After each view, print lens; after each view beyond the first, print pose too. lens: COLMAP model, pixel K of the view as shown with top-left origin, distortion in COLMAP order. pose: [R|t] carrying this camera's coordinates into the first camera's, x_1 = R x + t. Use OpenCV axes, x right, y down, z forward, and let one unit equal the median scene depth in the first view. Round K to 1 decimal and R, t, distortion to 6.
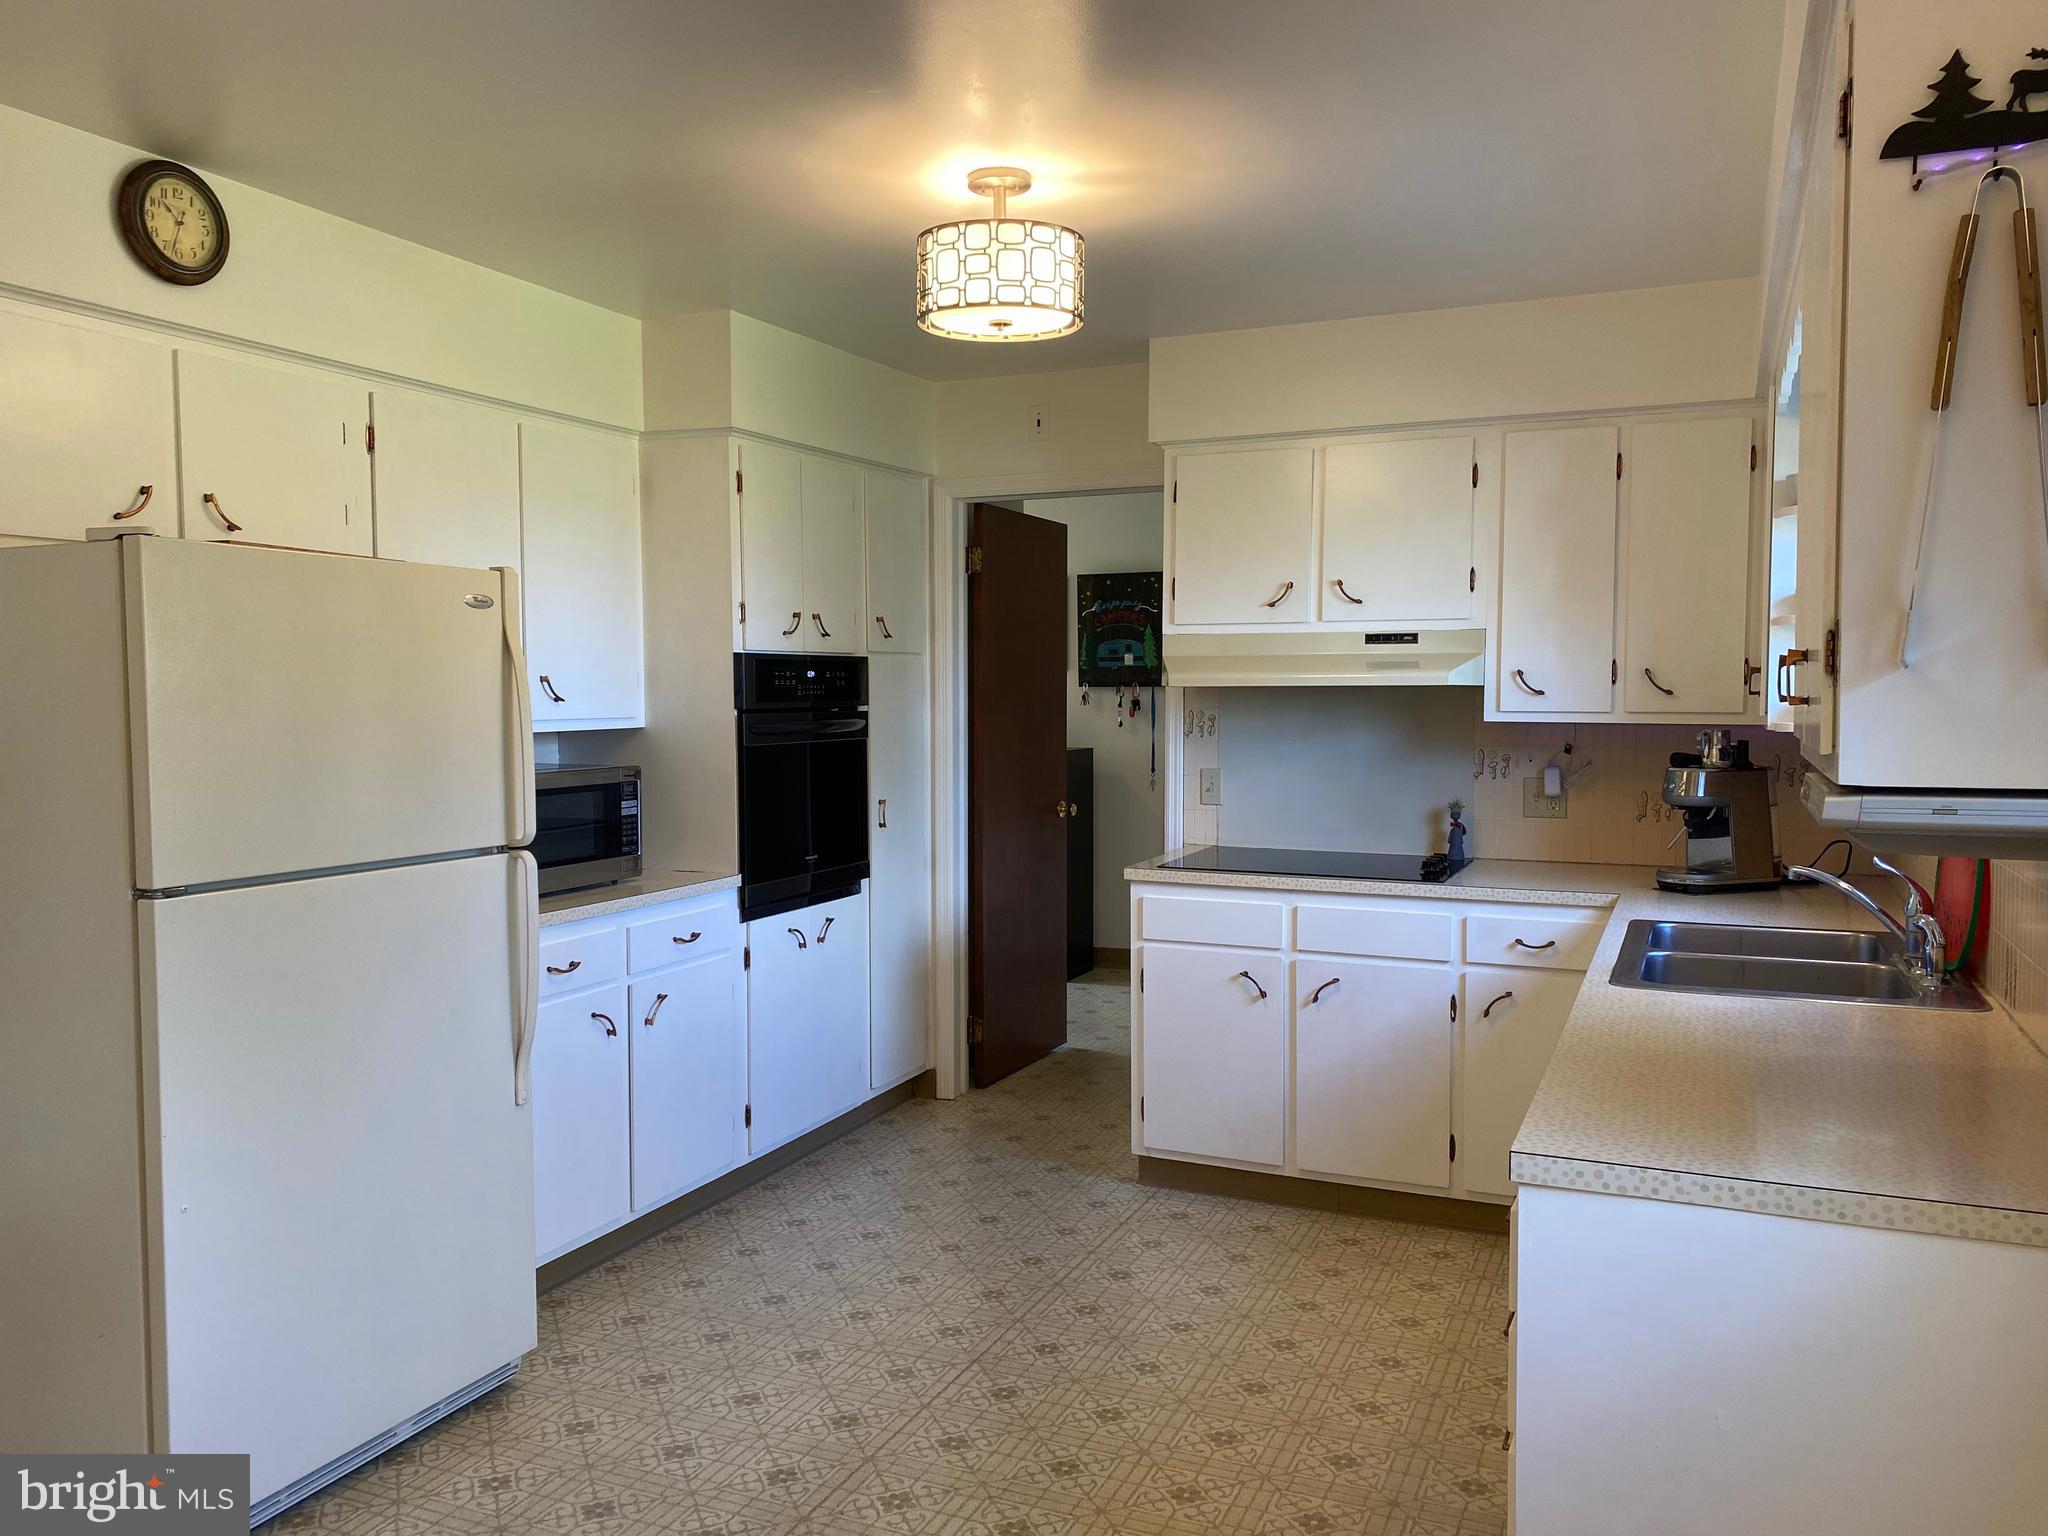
lens RADIAL K [[1579.0, 0, 1027.9], [0, 1579.0, 789.2], [0, 0, 1]] dist [0.089409, -0.068631]
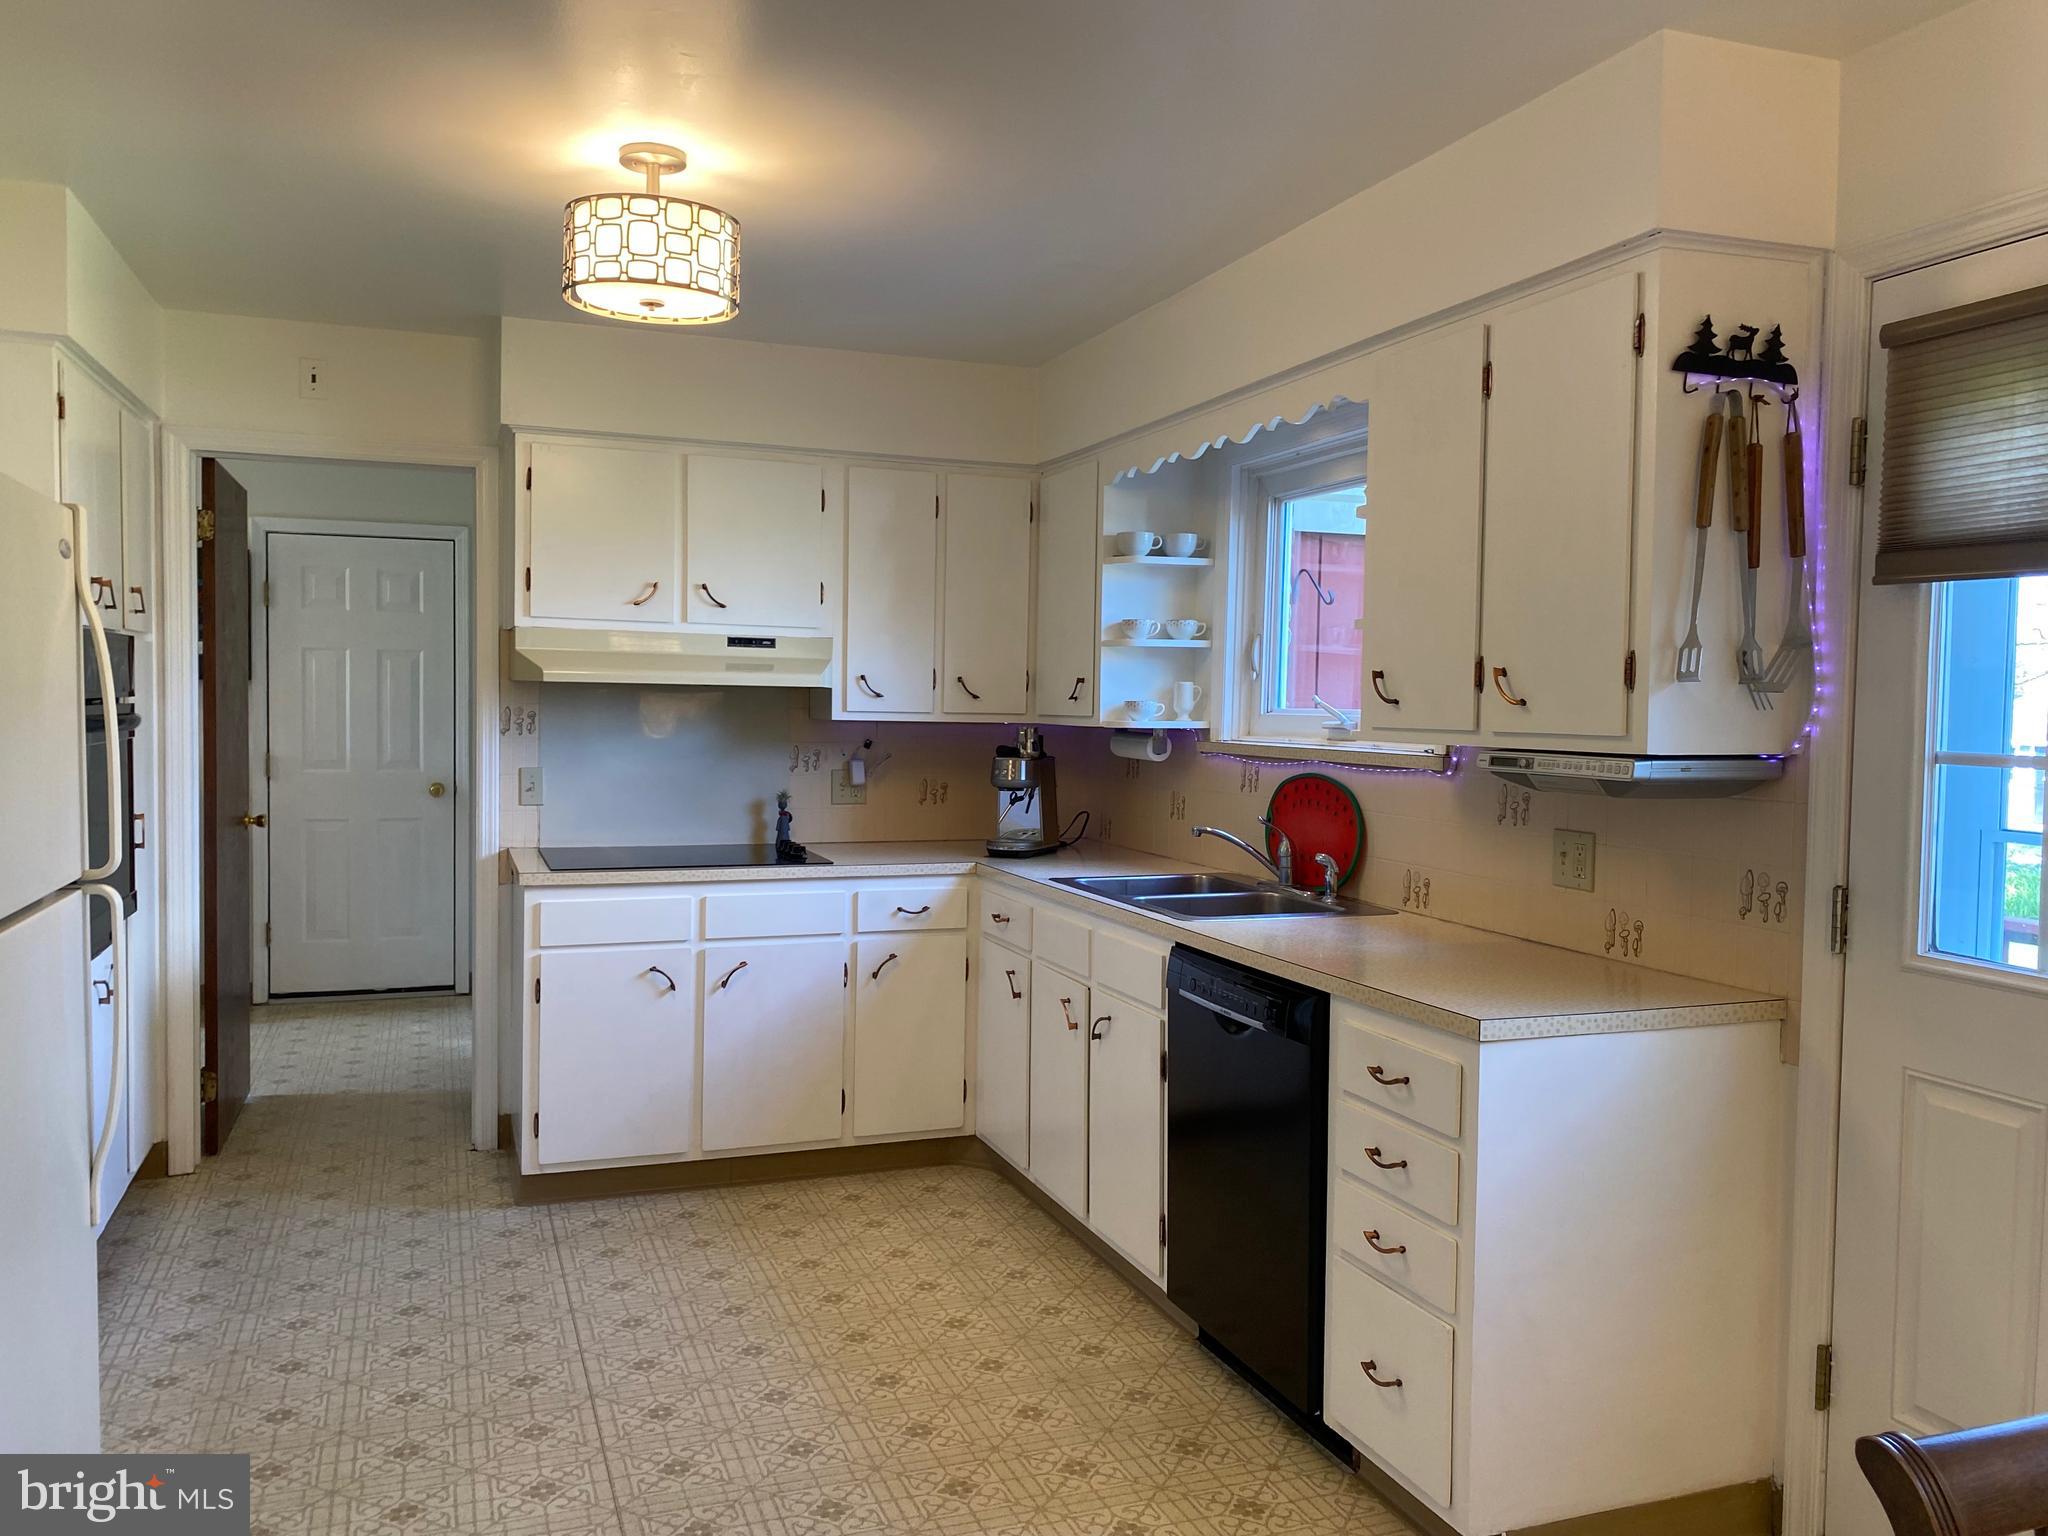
lens RADIAL K [[1556.1, 0, 1029.2], [0, 1556.1, 775.0], [0, 0, 1]] dist [0.099834, -0.127016]
pose [[0.715141, -0.020618, 0.698676, -0.389109], [0.028447, 0.999595, 0.000381, -0.000134], [-0.698401, 0.019603, 0.715438, 0.118290]]
